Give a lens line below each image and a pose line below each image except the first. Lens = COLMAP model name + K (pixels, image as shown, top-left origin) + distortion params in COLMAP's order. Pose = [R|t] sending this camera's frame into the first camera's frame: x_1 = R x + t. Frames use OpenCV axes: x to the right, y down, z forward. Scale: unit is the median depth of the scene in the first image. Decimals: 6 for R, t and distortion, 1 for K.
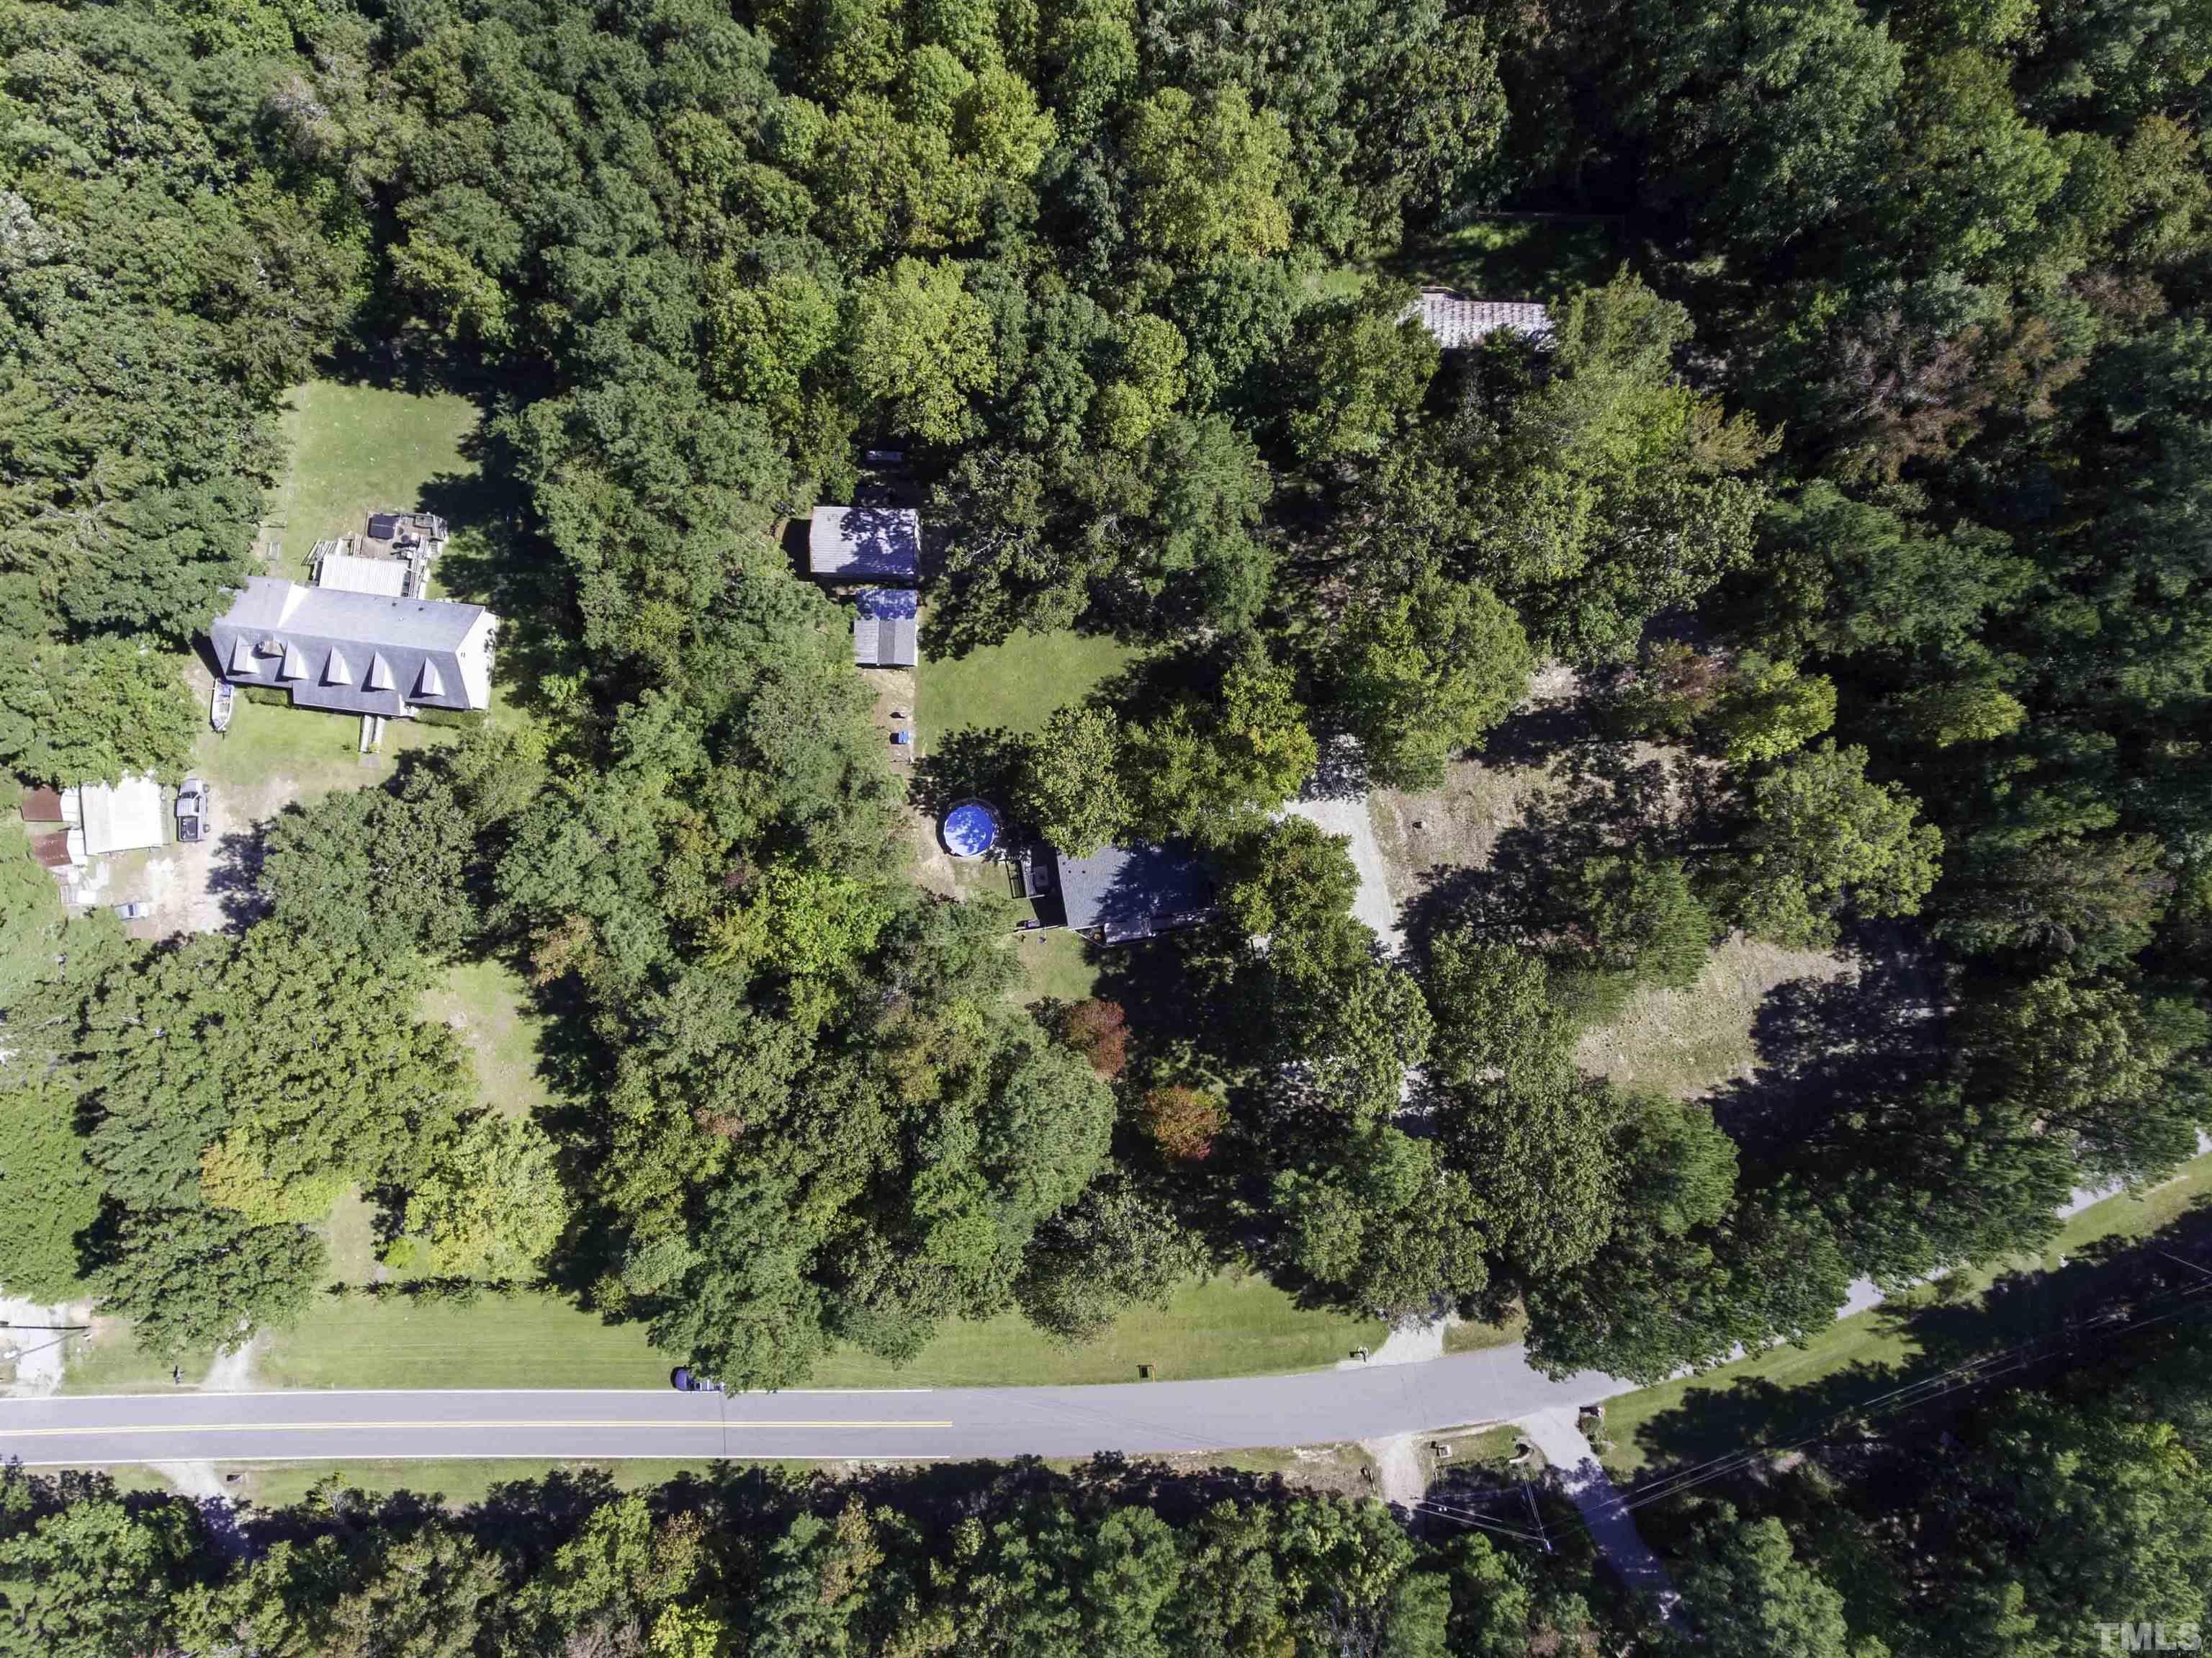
lens RADIAL K [[1329.2, 0, 1121.0], [0, 1329.2, 825.9], [0, 0, 1]] dist [0.002576, -0.000080]
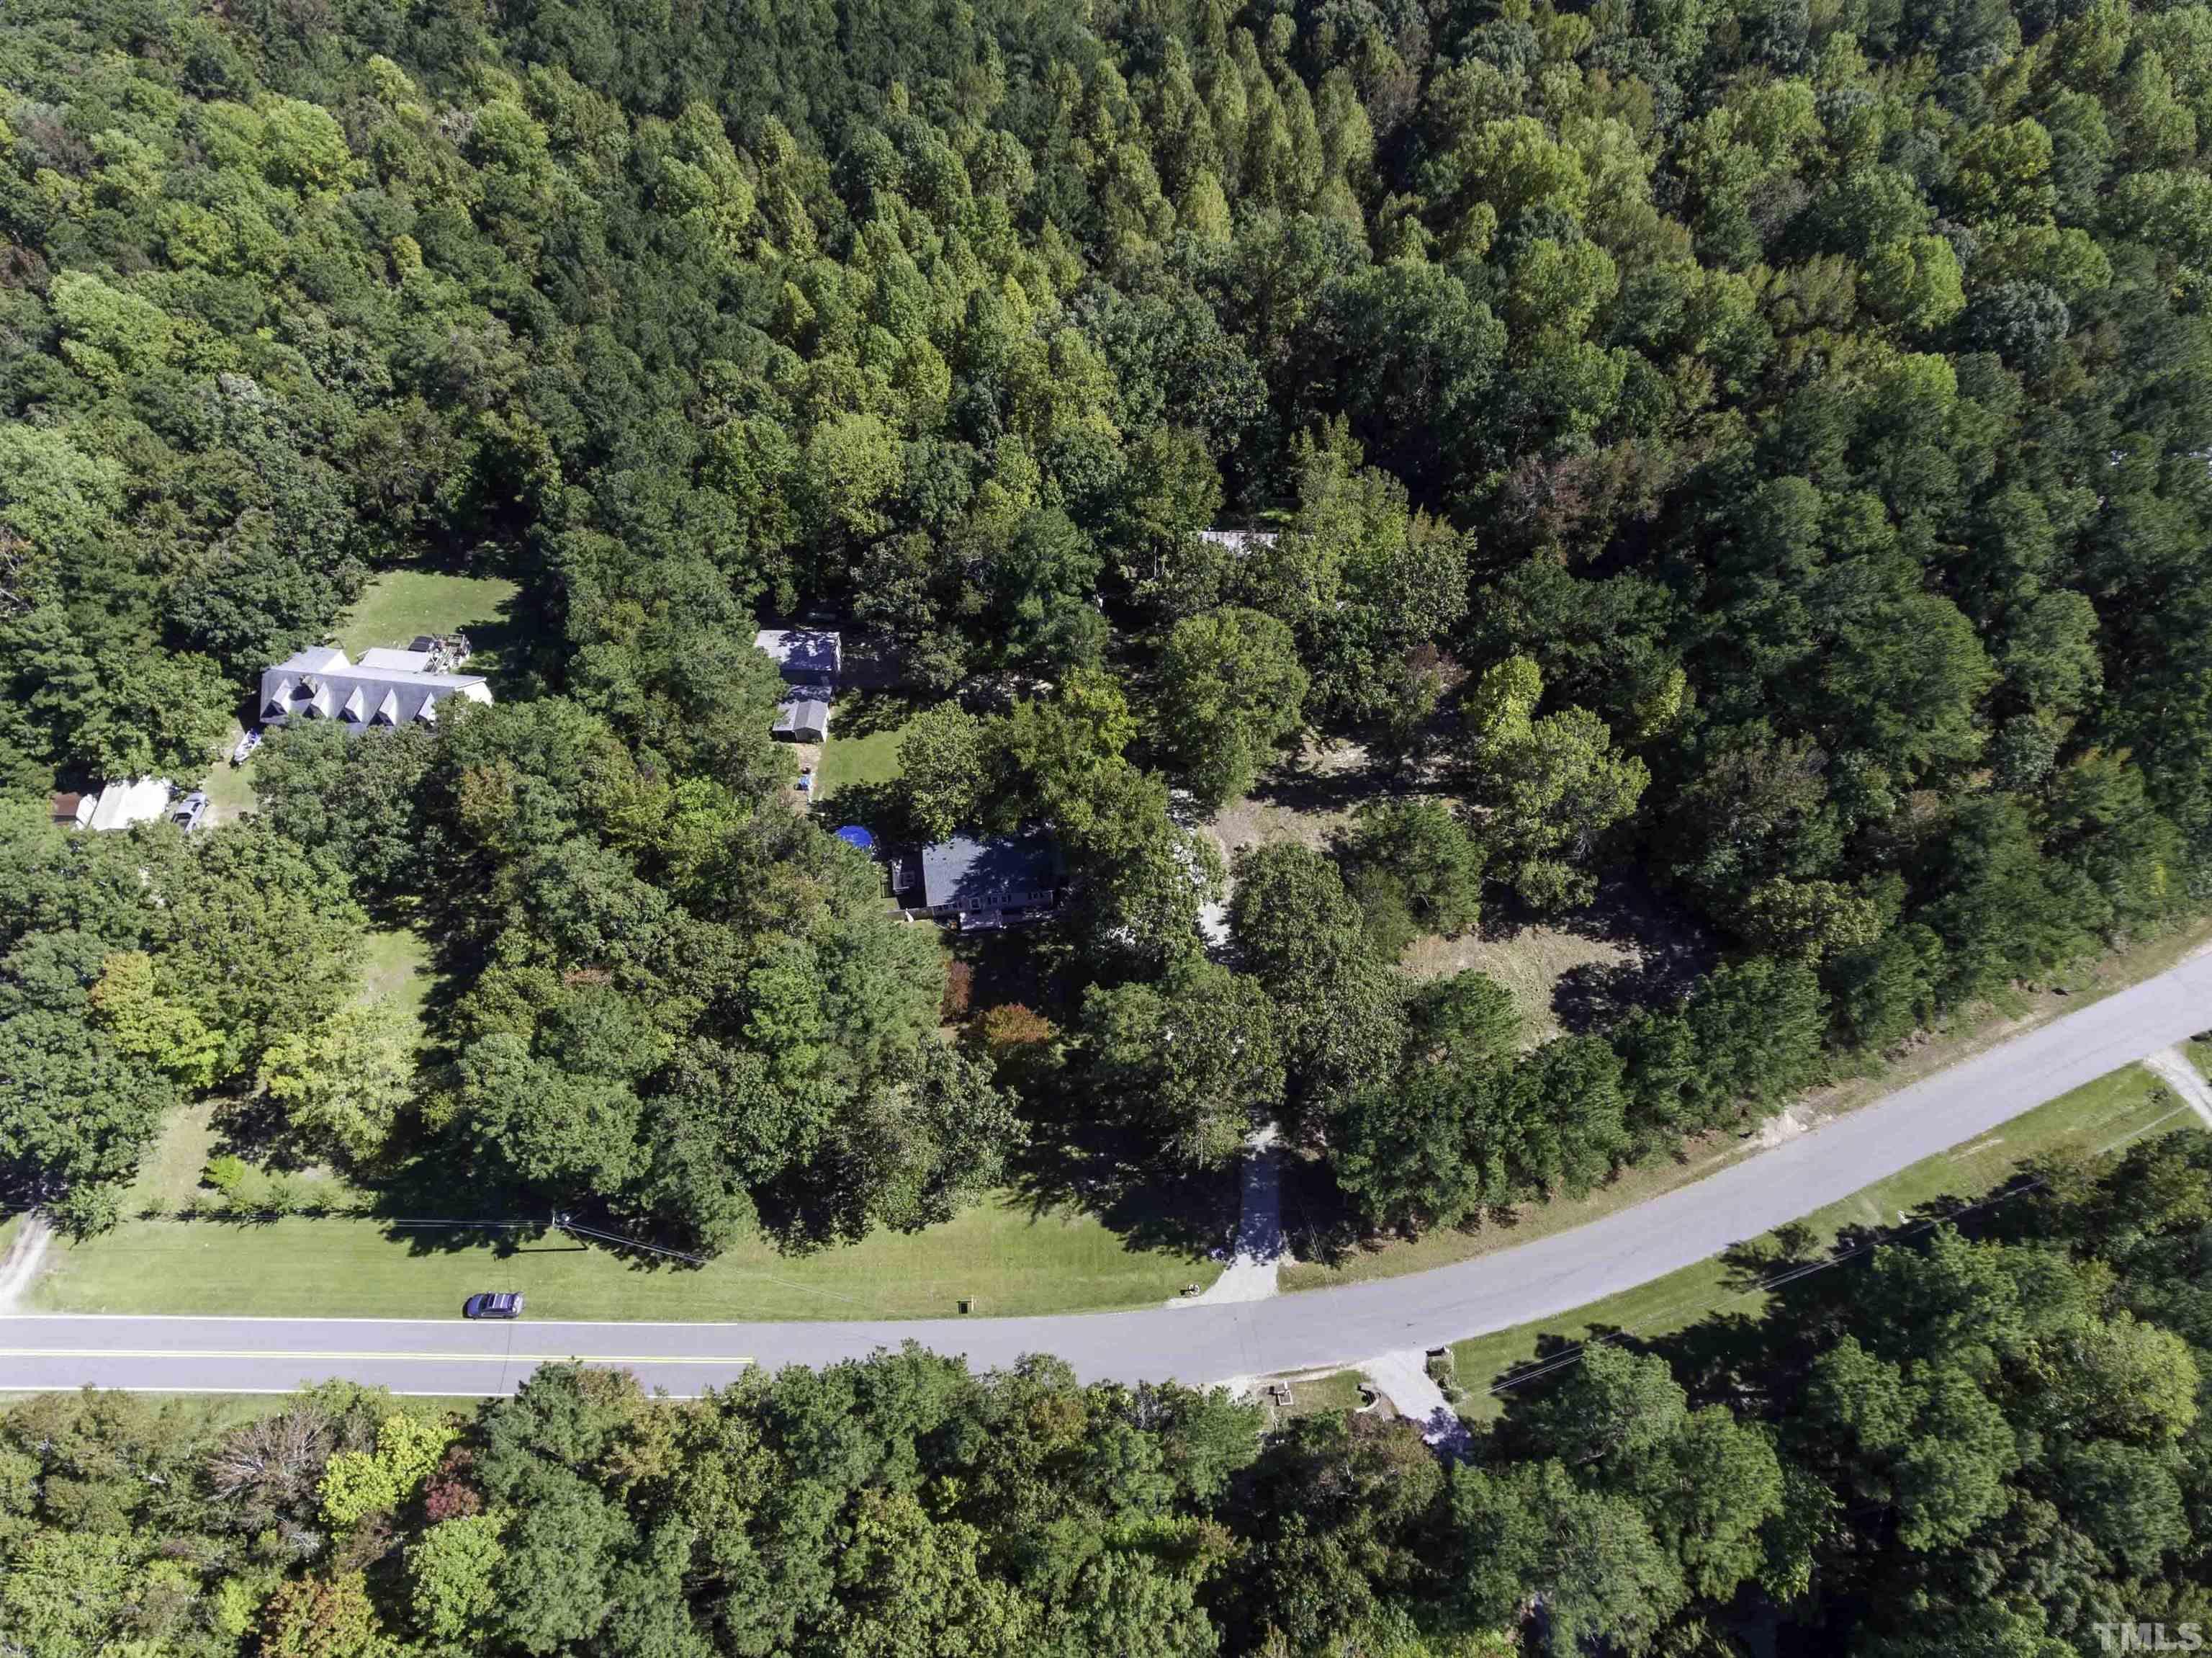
lens RADIAL K [[1329.2, 0, 1100.5], [0, 1329.2, 833.7], [0, 0, 1]] dist [0.002576, -0.000080]
pose [[0.999772, 0.020584, -0.005617, 0.111964], [-0.020374, 0.842821, -0.537808, 0.626917], [-0.006336, 0.537800, 0.843049, 0.018800]]
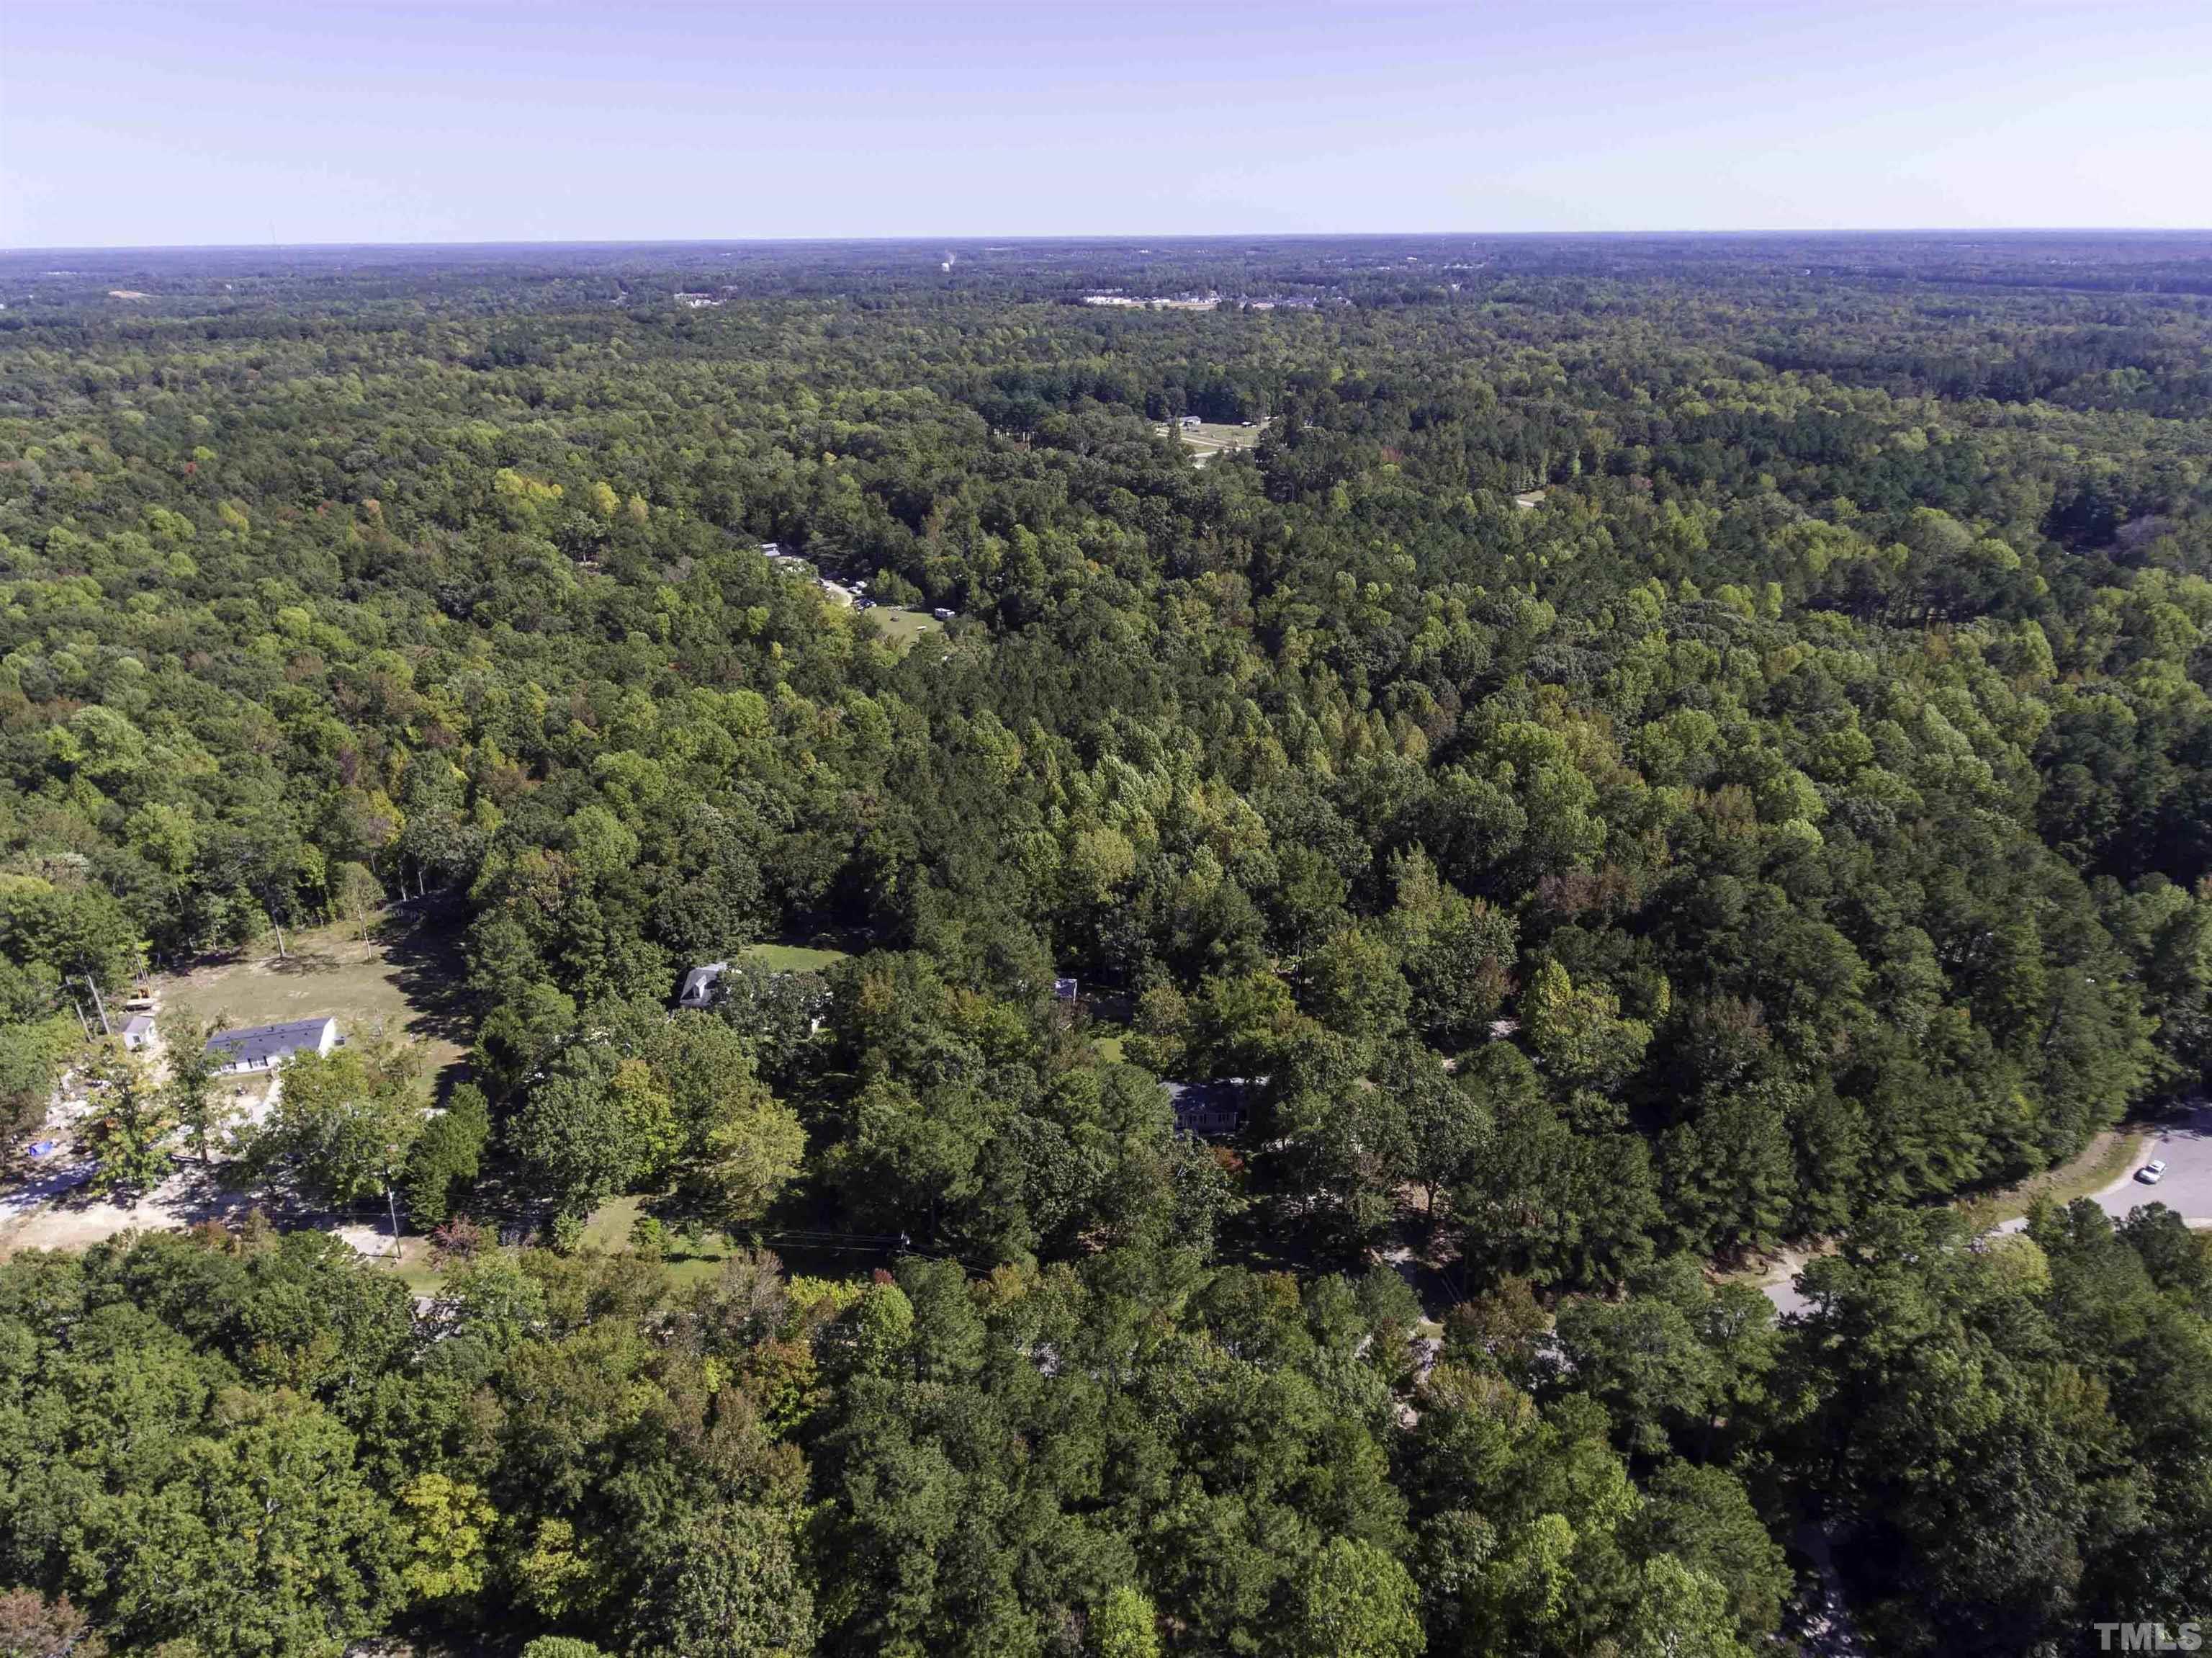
lens RADIAL K [[1329.2, 0, 1106.7], [0, 1329.2, 830.3], [0, 0, 1]] dist [0.002576, -0.000080]
pose [[0.996261, 0.056969, -0.064949, -0.003214], [-0.083350, 0.436015, -0.896071, 1.340695], [-0.022730, 0.898135, 0.439133, 0.006280]]
